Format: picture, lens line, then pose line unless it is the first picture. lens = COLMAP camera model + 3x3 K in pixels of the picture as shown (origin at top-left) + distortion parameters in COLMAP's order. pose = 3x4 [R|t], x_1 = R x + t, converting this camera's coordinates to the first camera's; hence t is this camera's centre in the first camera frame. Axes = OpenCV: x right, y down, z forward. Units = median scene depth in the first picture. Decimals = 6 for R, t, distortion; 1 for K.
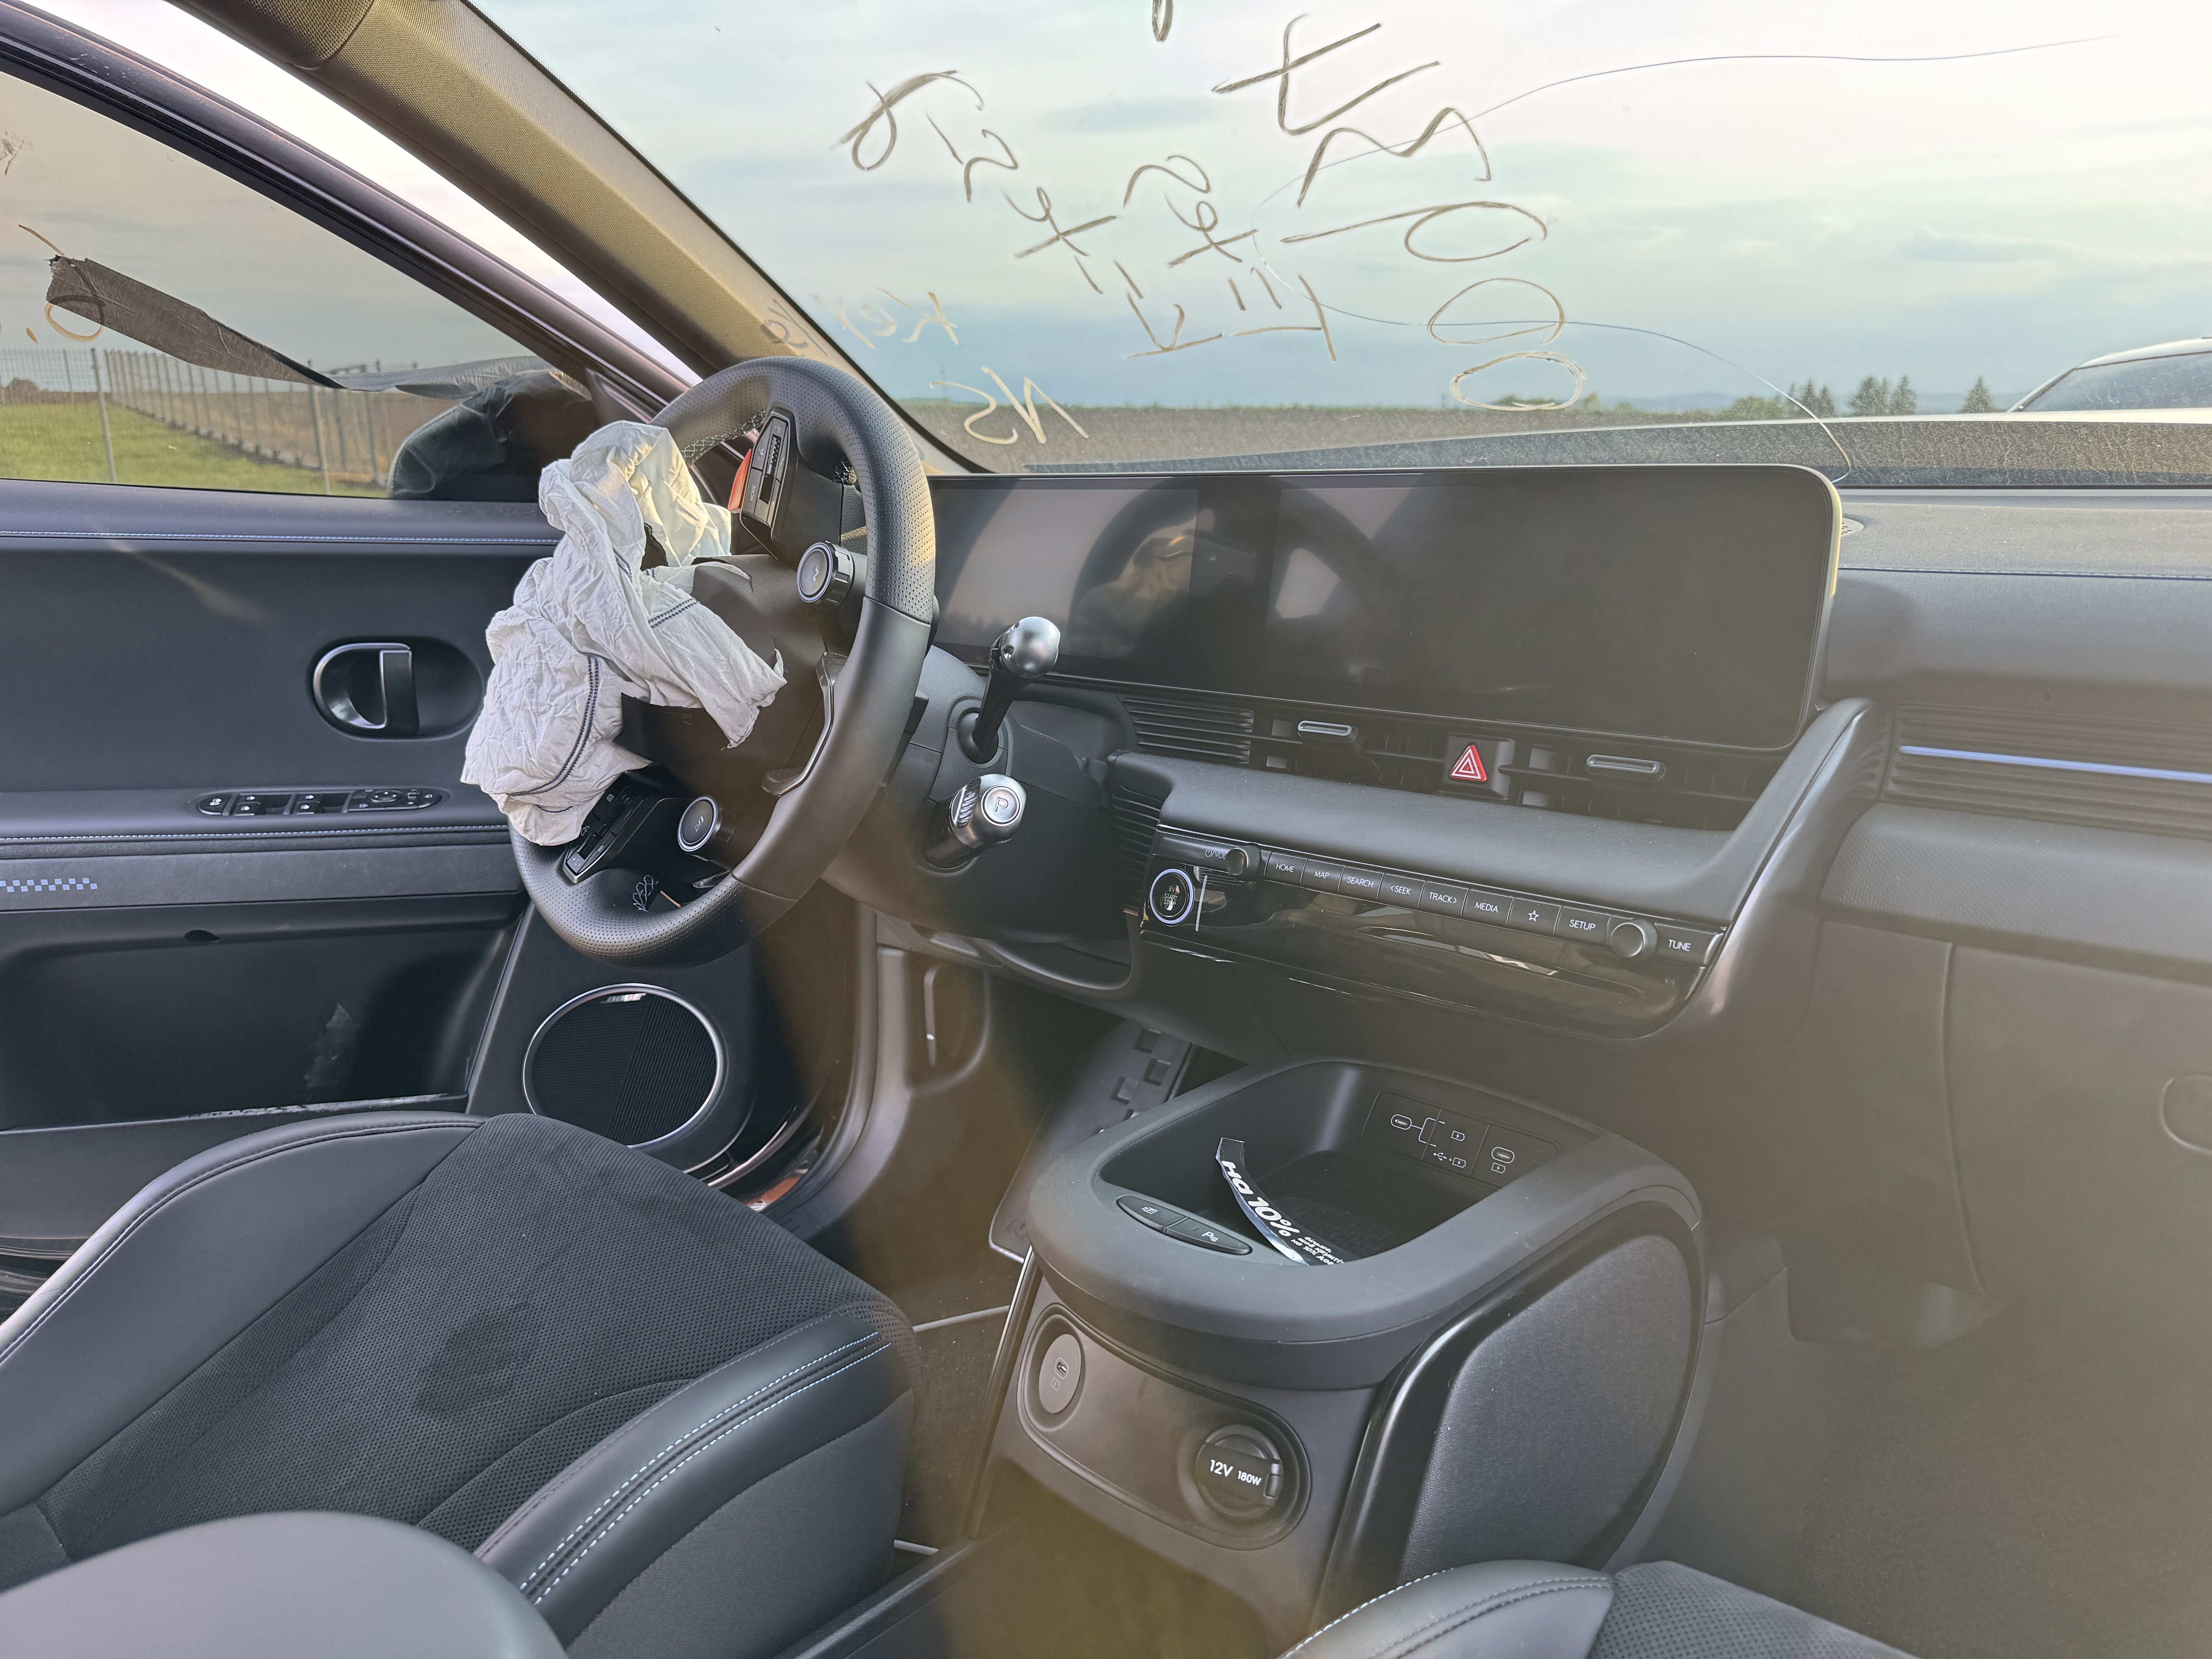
lens RADIAL K [[1532.2, 0, 1102.4], [0, 1532.2, 880.2], [0, 0, 1]] dist [0.062620, -0.091612]
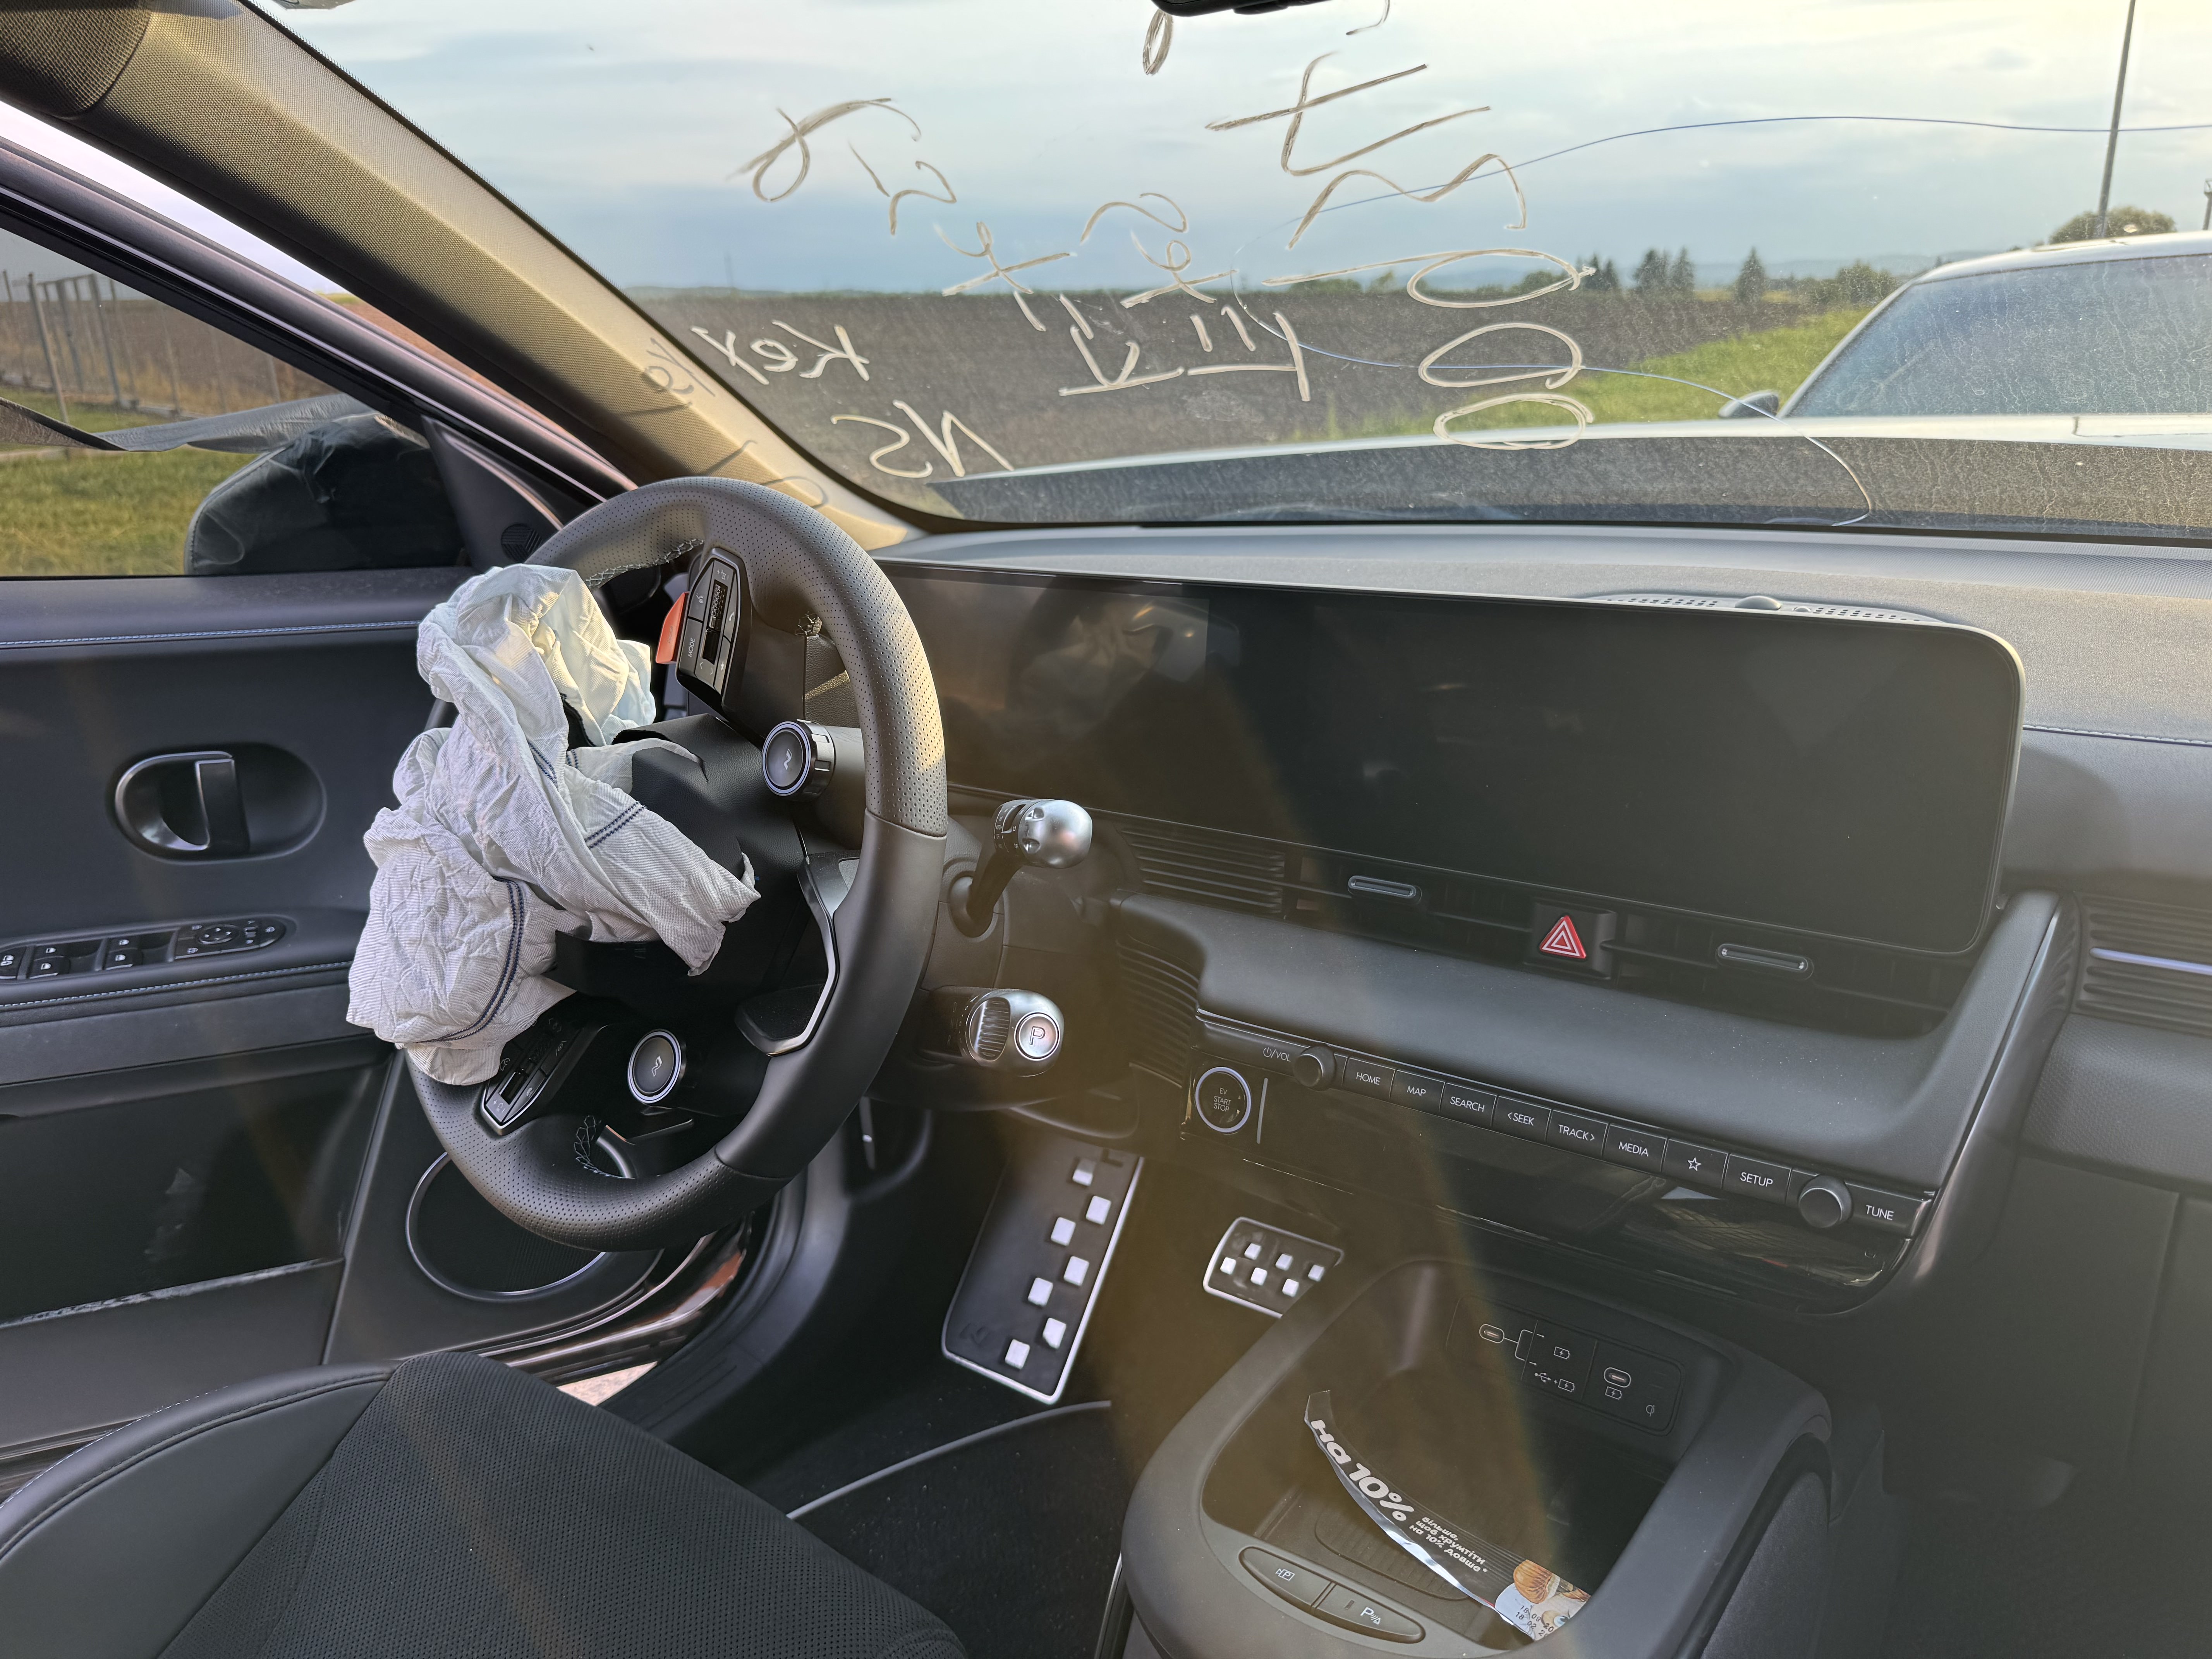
lens RADIAL K [[1546.7, 0, 1098.6], [0, 1546.7, 868.8], [0, 0, 1]] dist [0.004172, -0.002981]
pose [[0.992650, -0.059853, 0.105184, -0.105376], [0.053579, 0.996669, 0.061490, -0.173259], [-0.108514, -0.055403, 0.992550, 0.158027]]
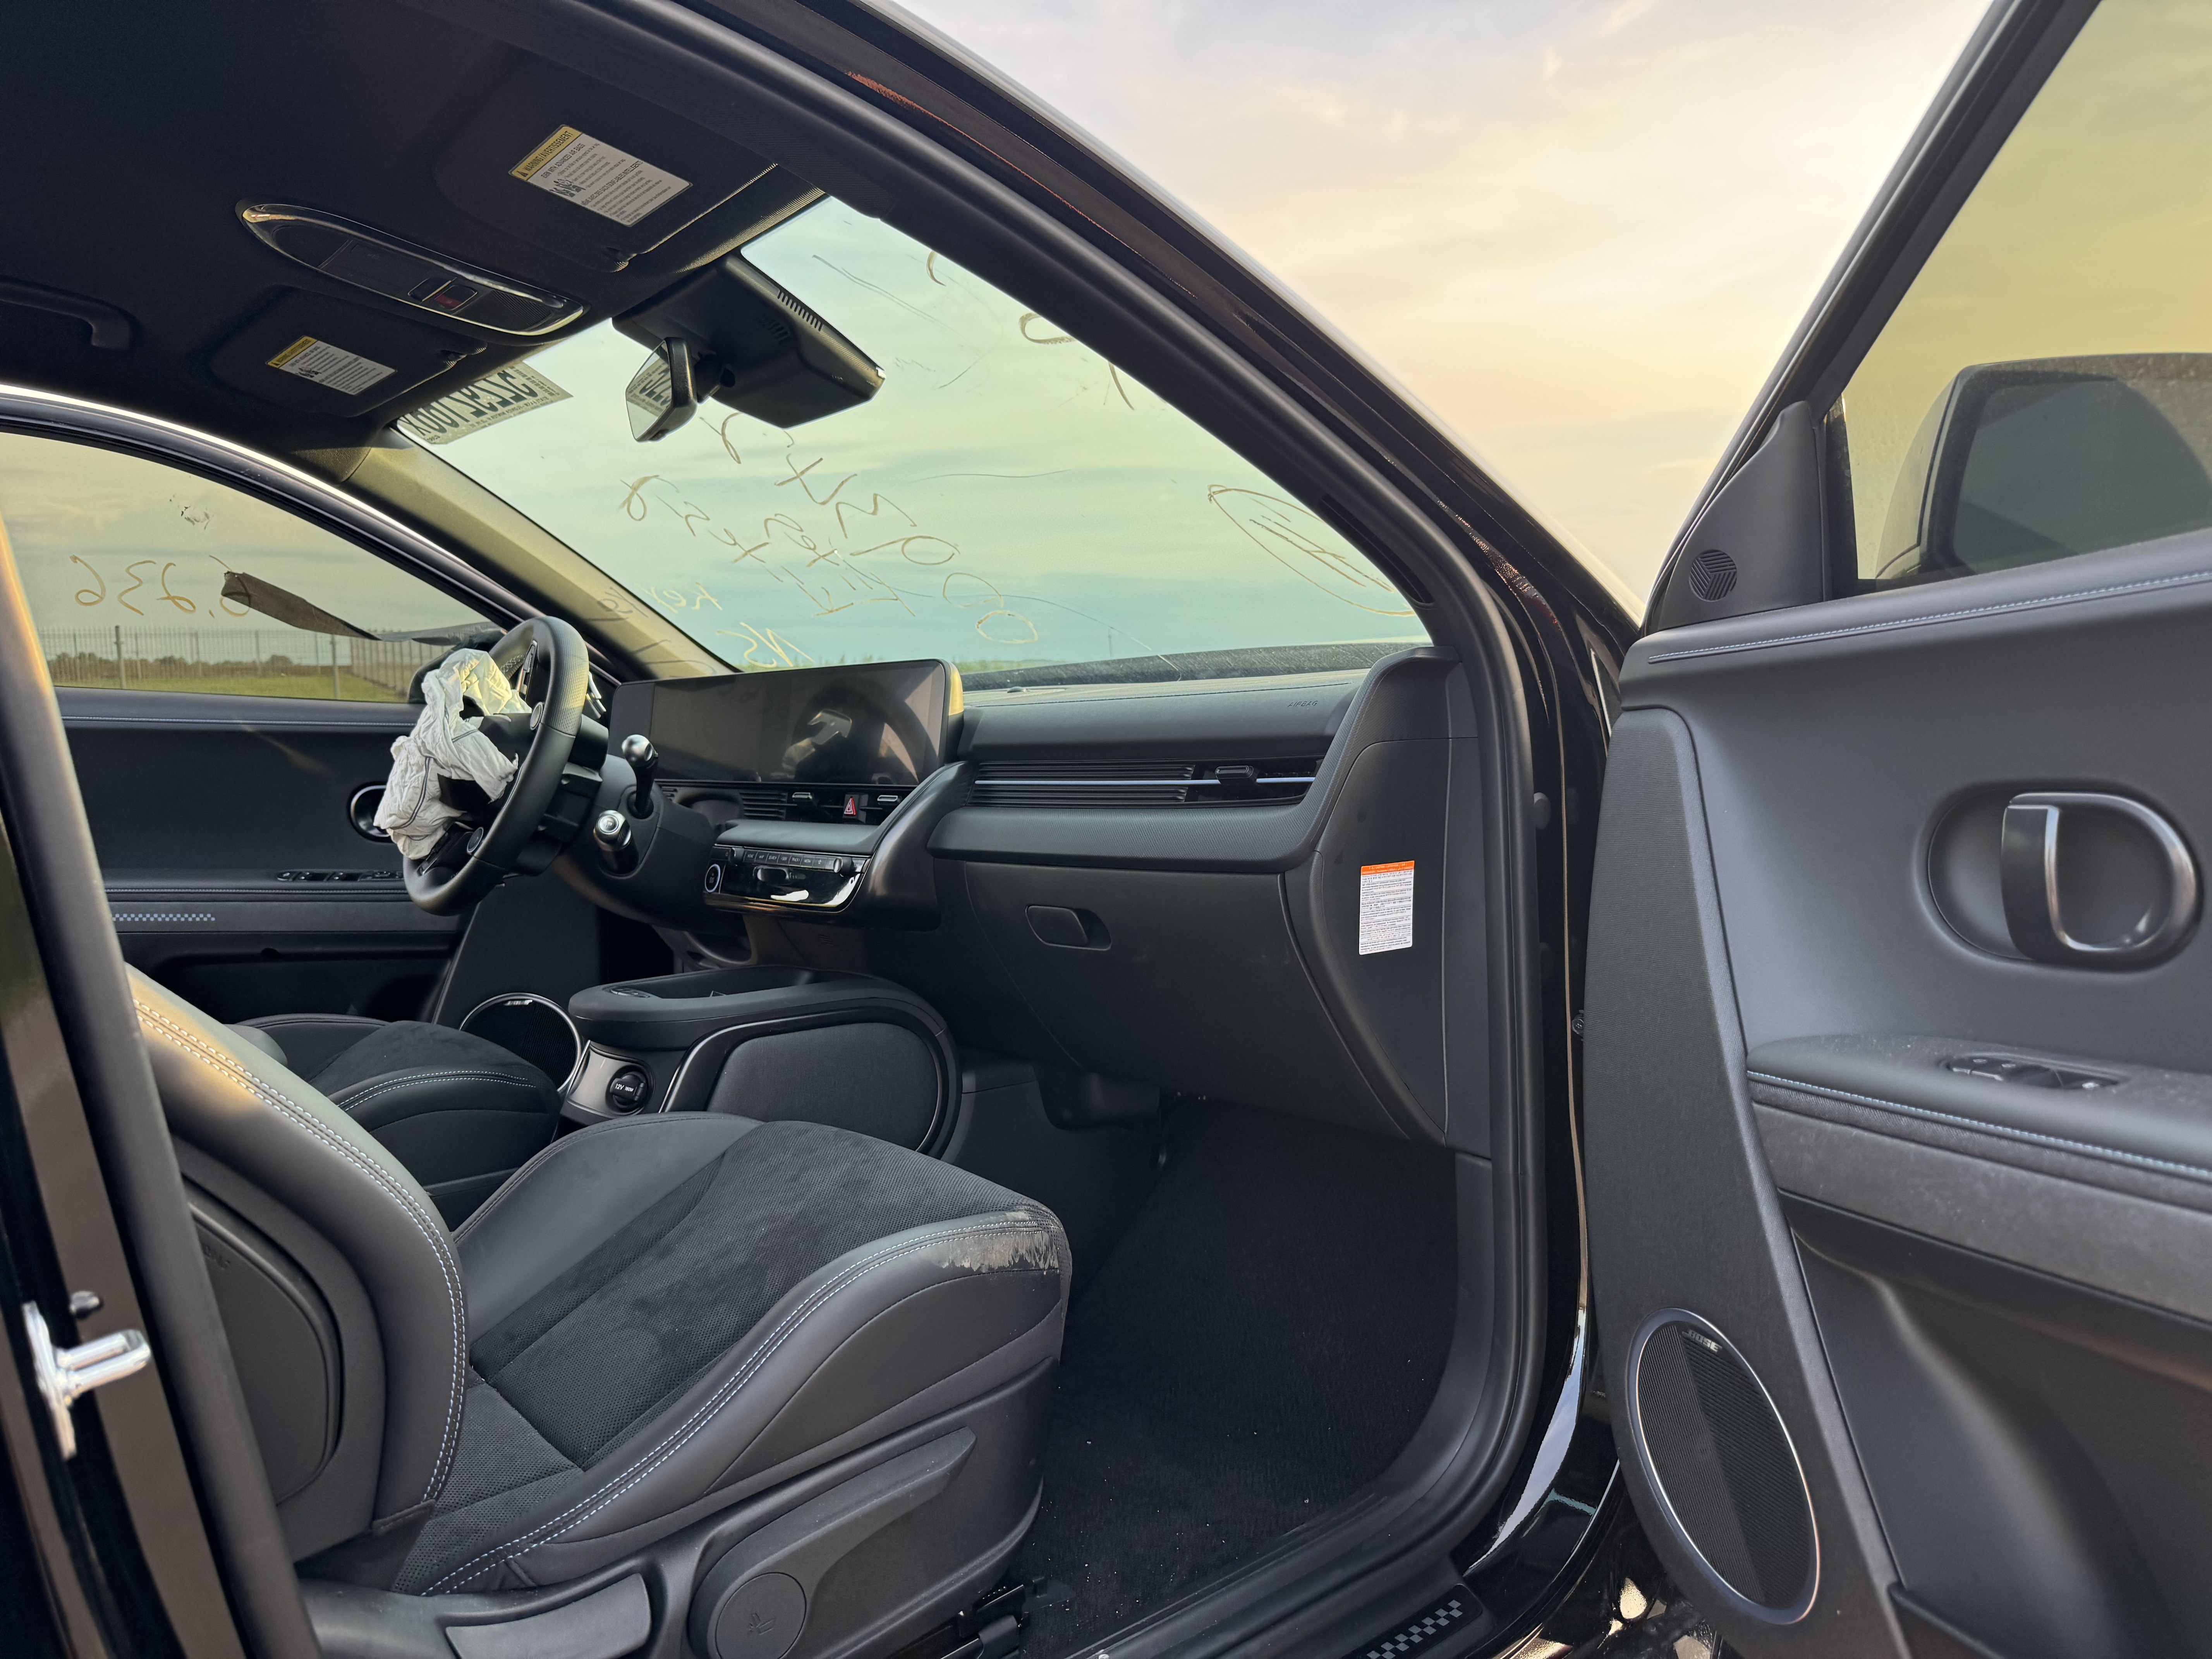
lens RADIAL K [[1532.2, 0, 1102.4], [0, 1532.2, 880.2], [0, 0, 1]] dist [0.062620, -0.091612]
pose [[0.994498, -0.004198, -0.104676, 0.732586], [-0.012335, 0.987555, -0.156791, 0.309224], [0.104031, 0.157219, 0.982069, -0.853493]]
